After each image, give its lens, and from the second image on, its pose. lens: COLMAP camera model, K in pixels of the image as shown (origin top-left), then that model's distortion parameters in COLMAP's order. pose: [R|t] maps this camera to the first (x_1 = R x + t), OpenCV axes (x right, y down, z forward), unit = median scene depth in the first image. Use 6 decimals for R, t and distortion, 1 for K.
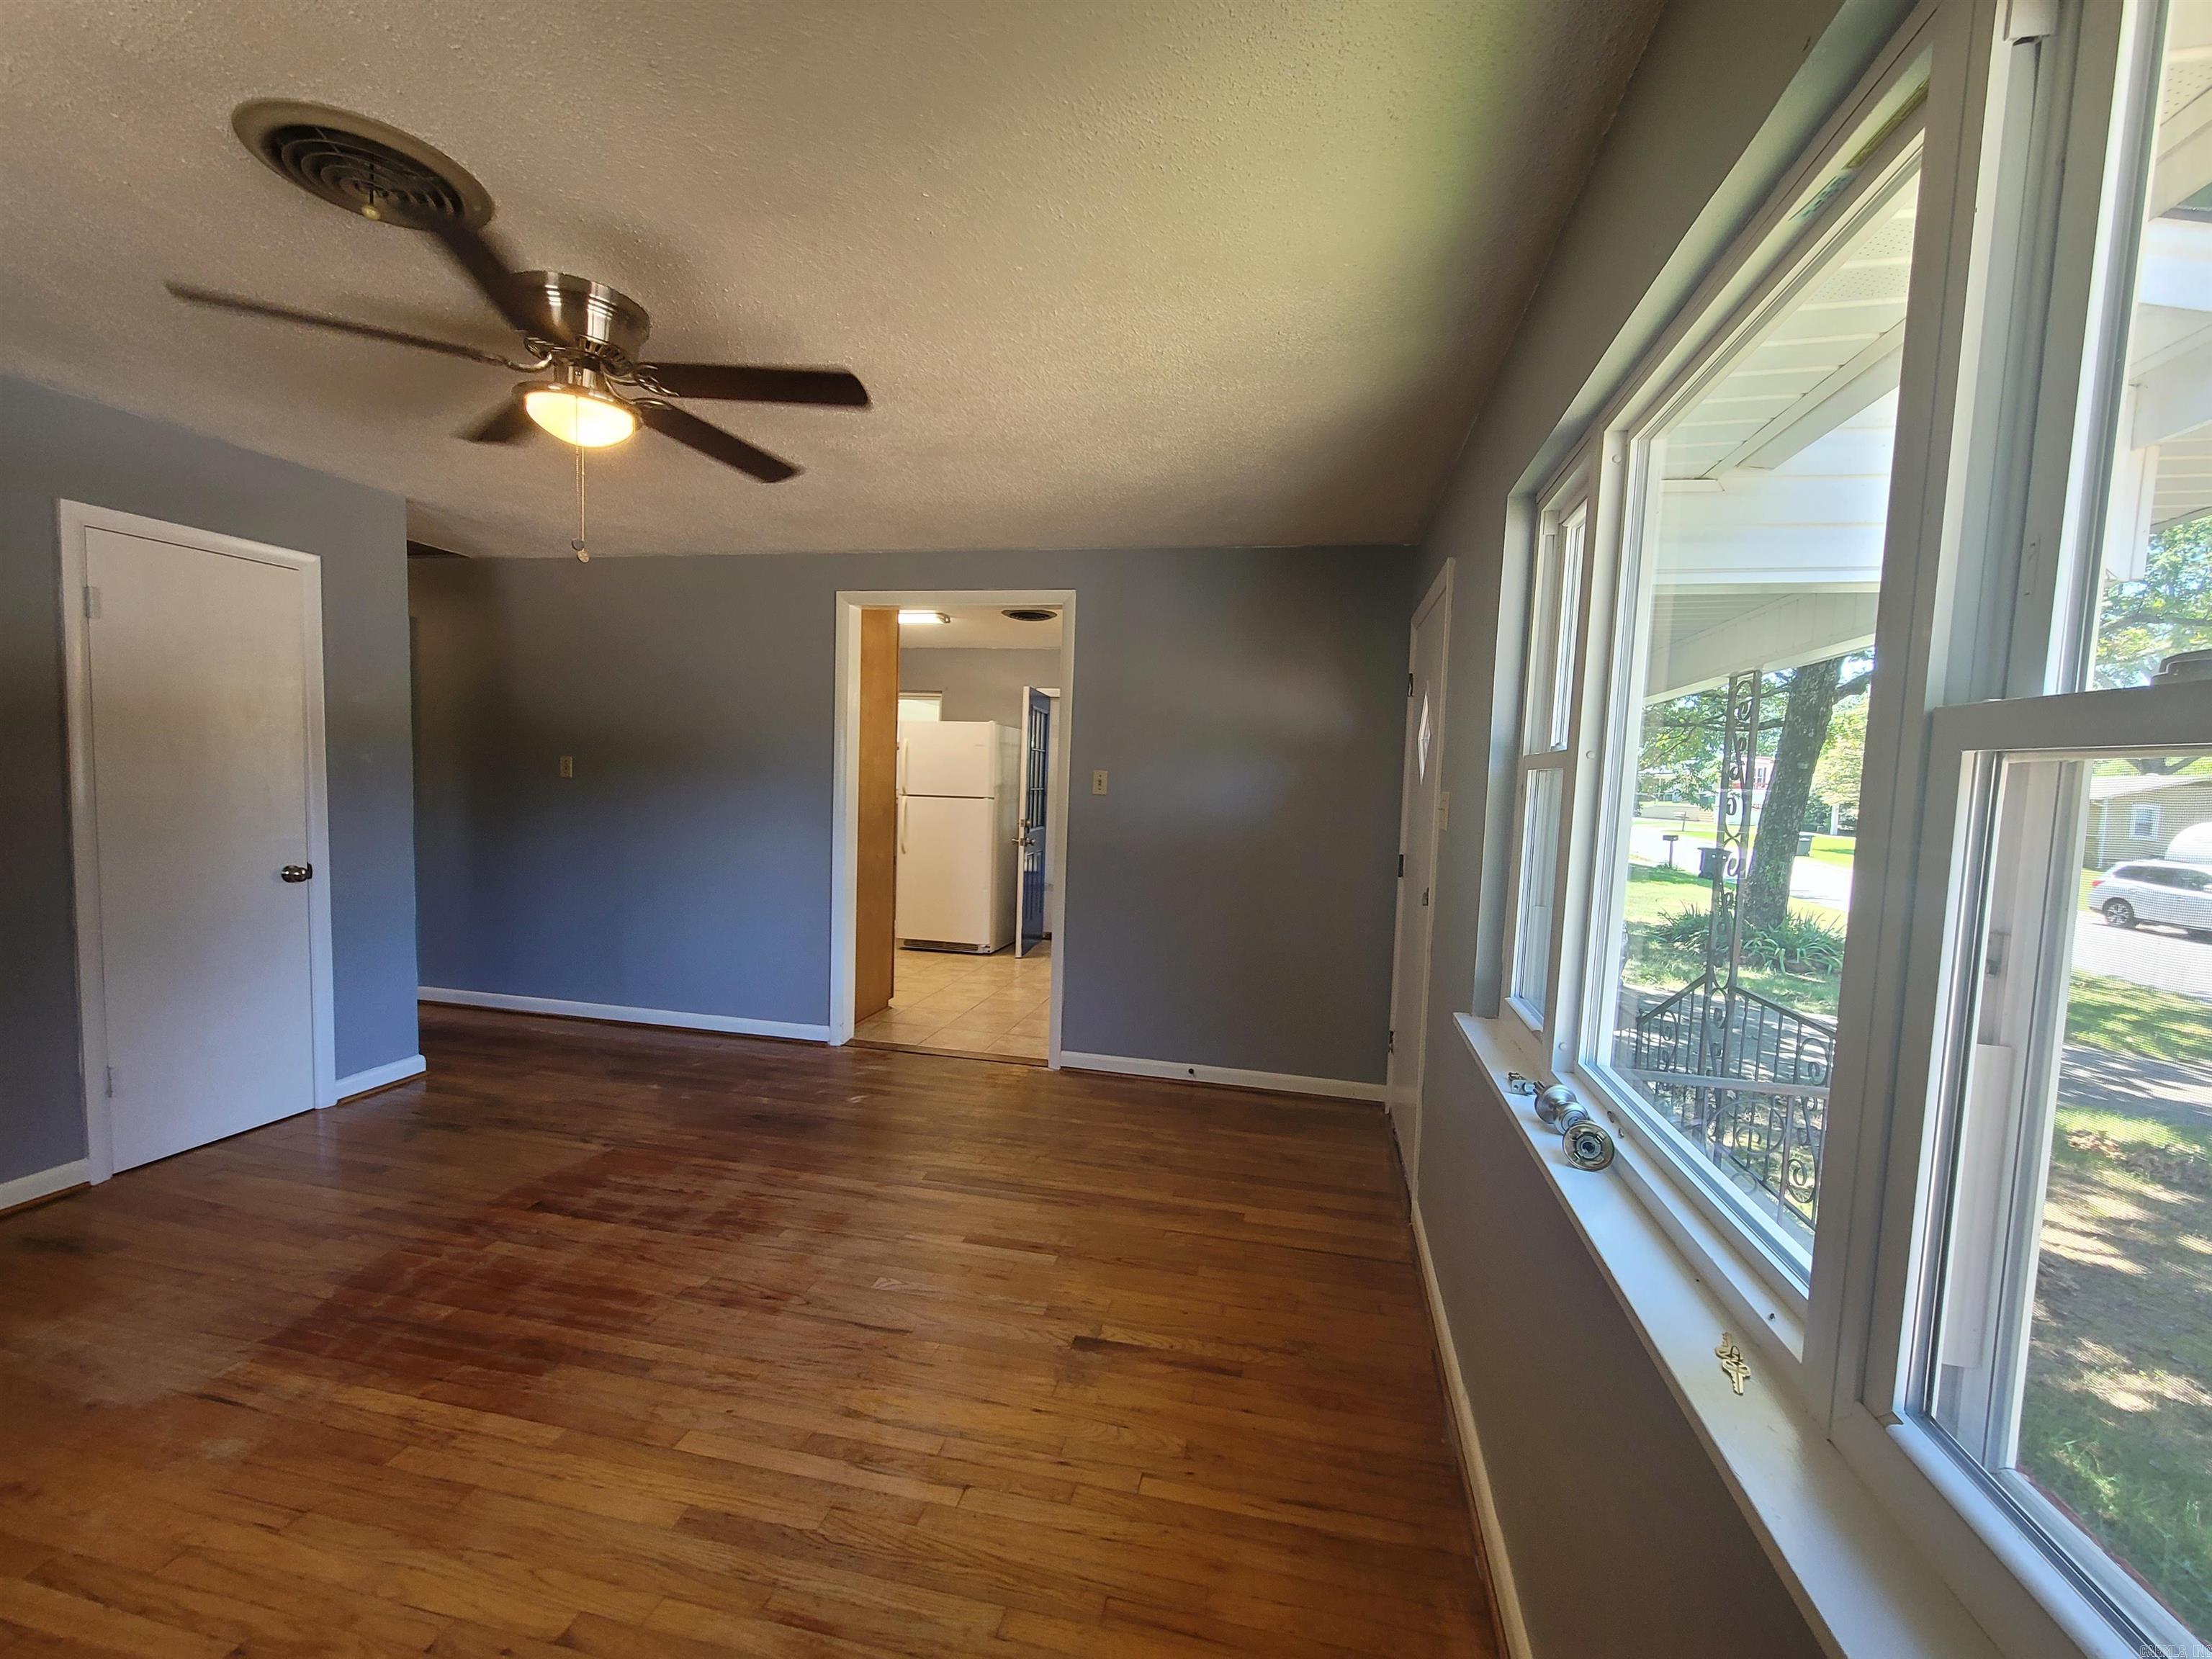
lens RADIAL K [[907.8, 0, 1118.3], [0, 907.8, 836.1], [0, 0, 1]] dist [-0.001093, -0.000193]
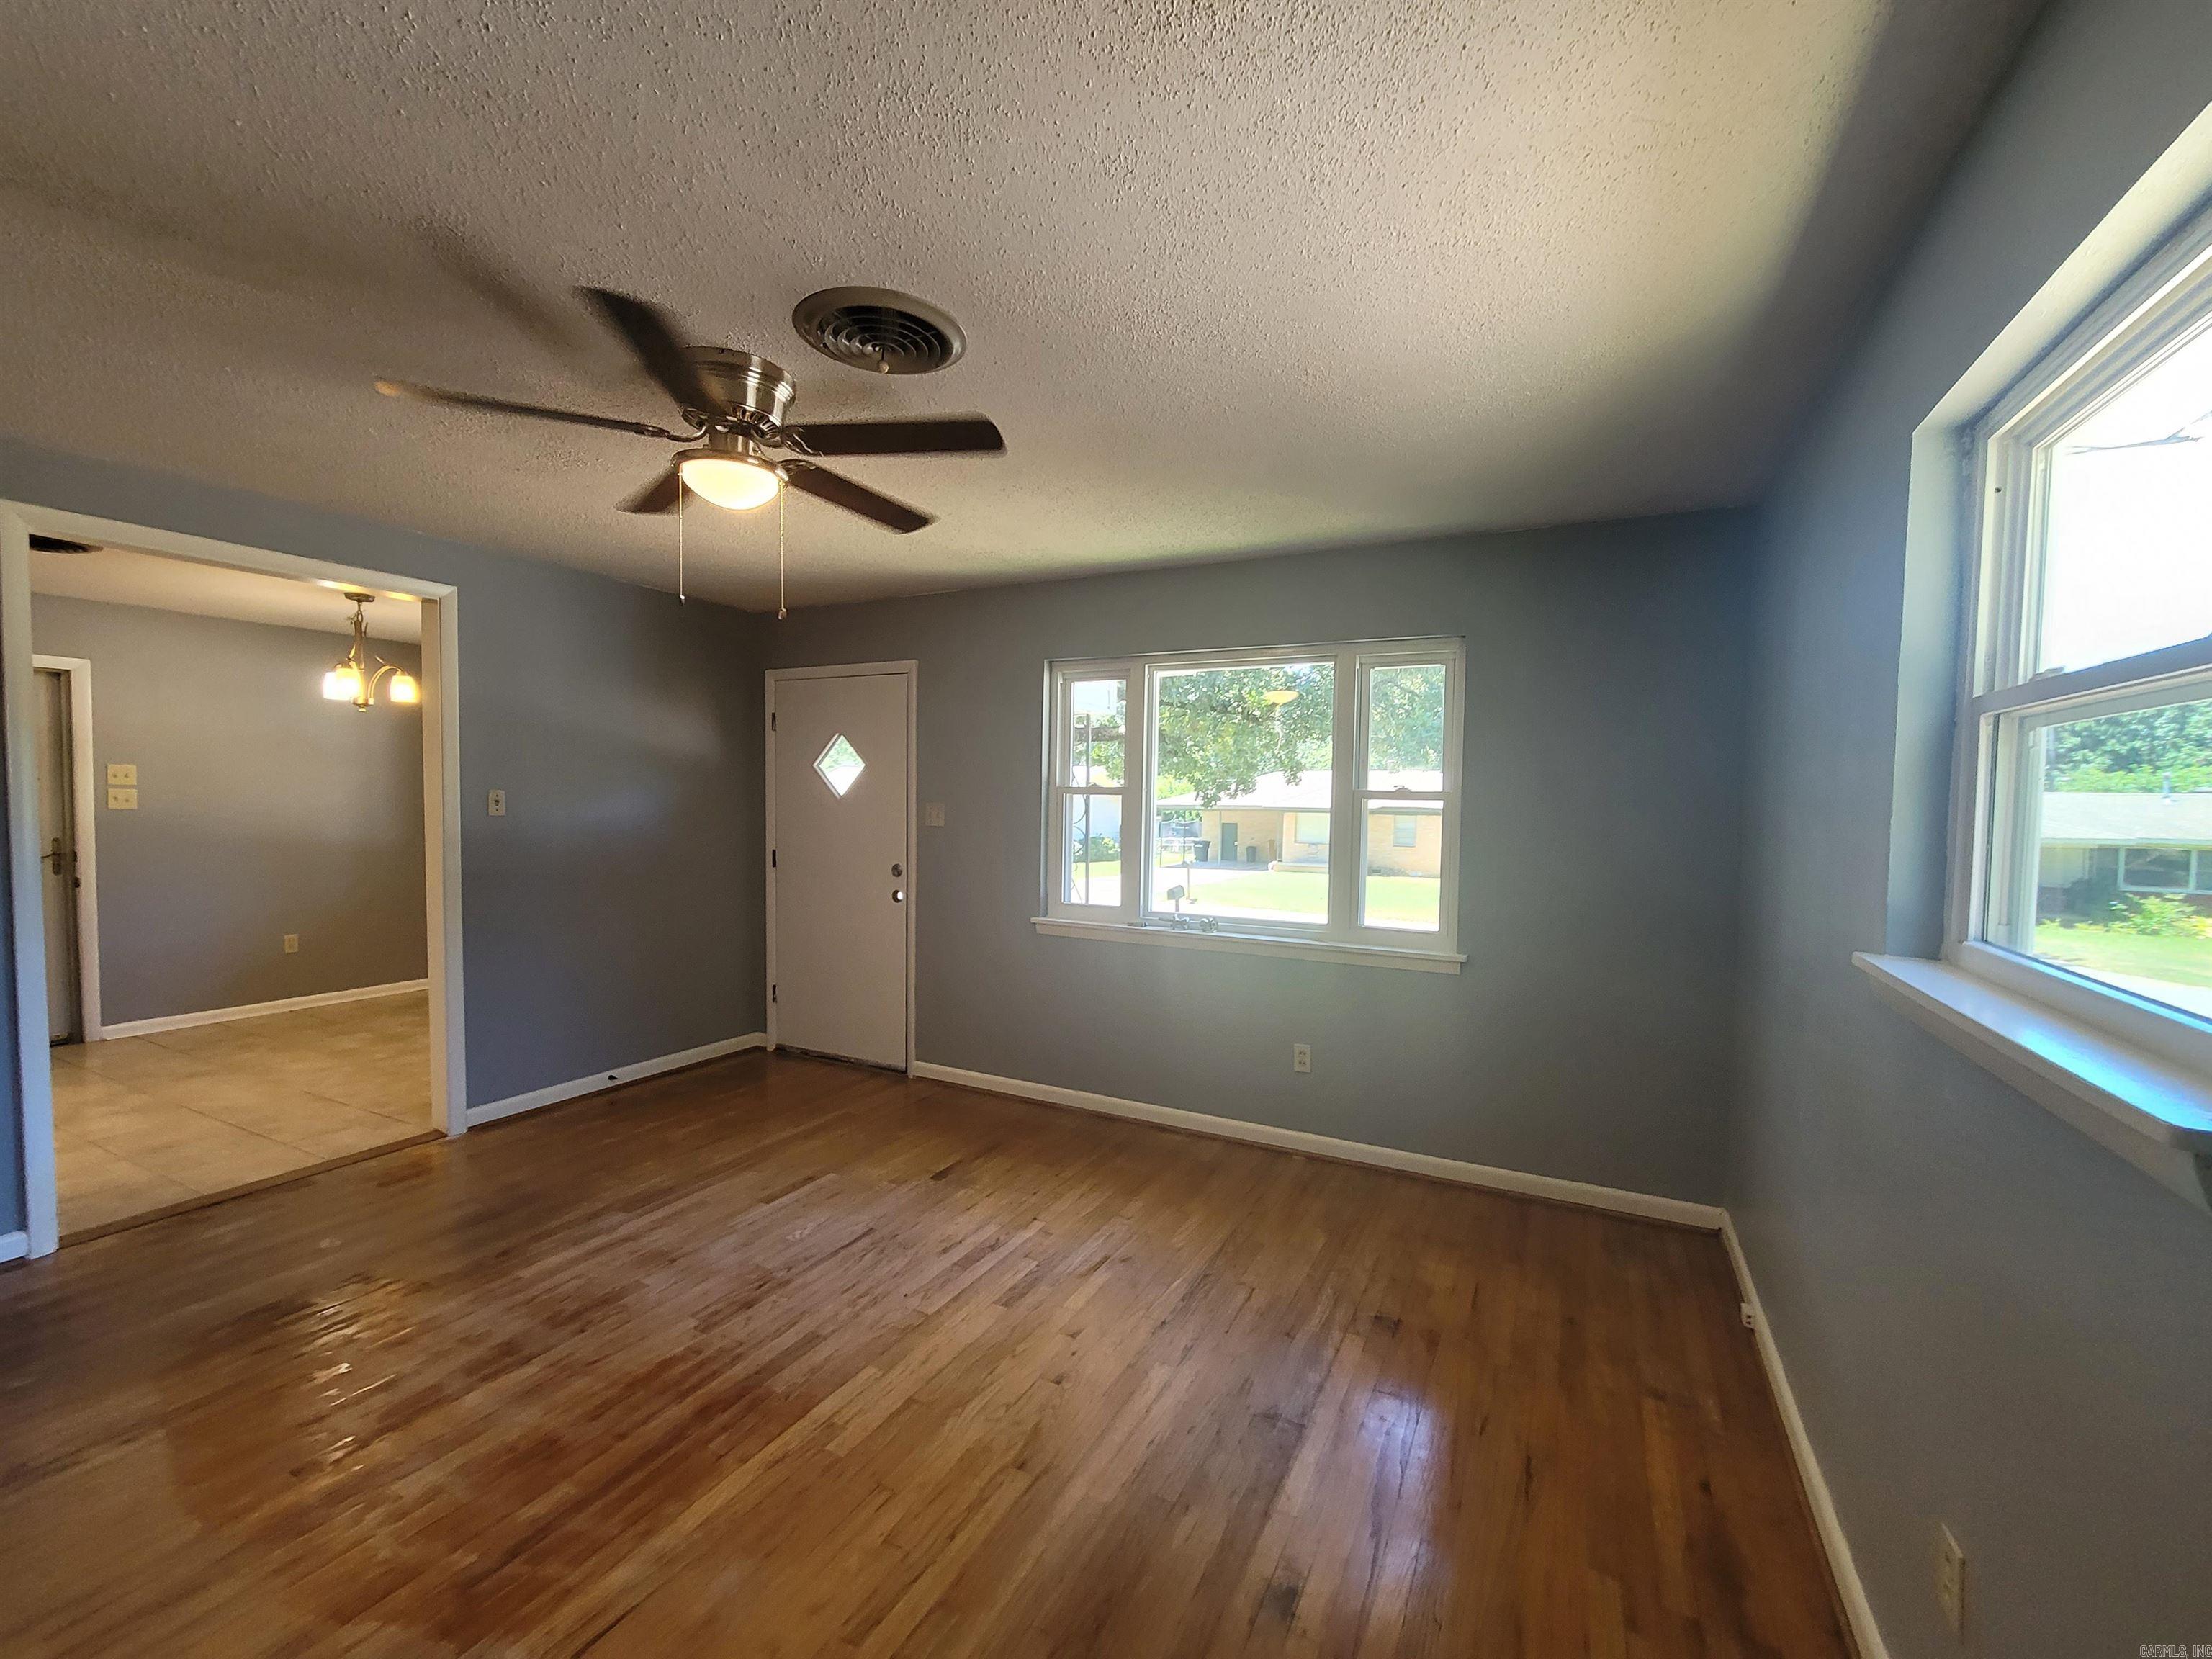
lens RADIAL K [[905.8, 0, 1130.8], [0, 905.8, 841.4], [0, 0, 1]] dist [-0.002718, 0.000232]
pose [[0.250373, -0.077762, 0.965021, -1.099294], [0.057791, 0.996192, 0.065280, -0.062846], [-0.966423, 0.039425, 0.253914, 0.227972]]
